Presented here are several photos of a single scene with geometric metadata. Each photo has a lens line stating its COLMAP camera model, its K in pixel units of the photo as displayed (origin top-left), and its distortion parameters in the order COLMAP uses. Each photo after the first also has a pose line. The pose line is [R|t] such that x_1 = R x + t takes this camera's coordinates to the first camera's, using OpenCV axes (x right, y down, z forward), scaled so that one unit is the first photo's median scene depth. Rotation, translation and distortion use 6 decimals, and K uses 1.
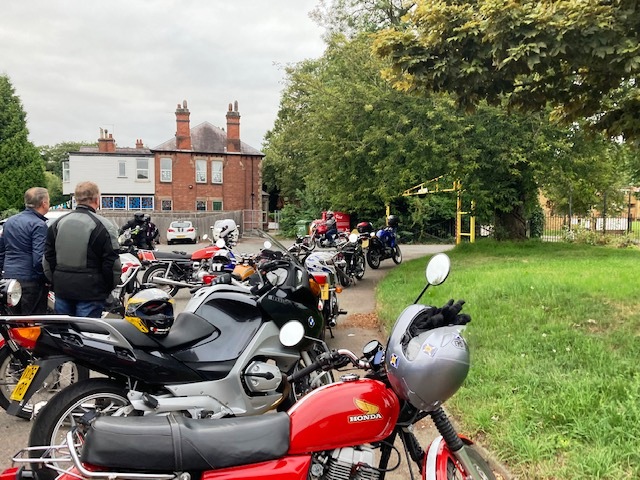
lens RADIAL K [[516.9, 0, 319.6], [0, 516.9, 248.7], [0, 0, 1]] dist [0.014043, -0.000536]
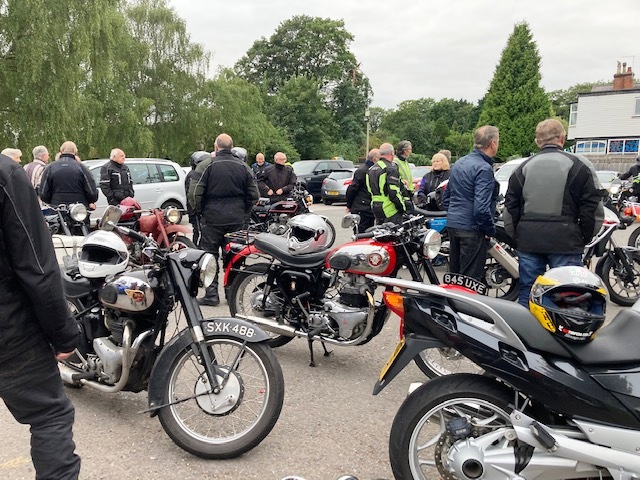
lens RADIAL K [[516.9, 0, 319.6], [0, 516.9, 248.7], [0, 0, 1]] dist [0.014043, -0.000536]
pose [[0.614764, 0.128954, -0.778098, -0.016729], [-0.049652, 0.990914, 0.124995, -0.010210], [0.787147, -0.038208, 0.615581, 0.352288]]
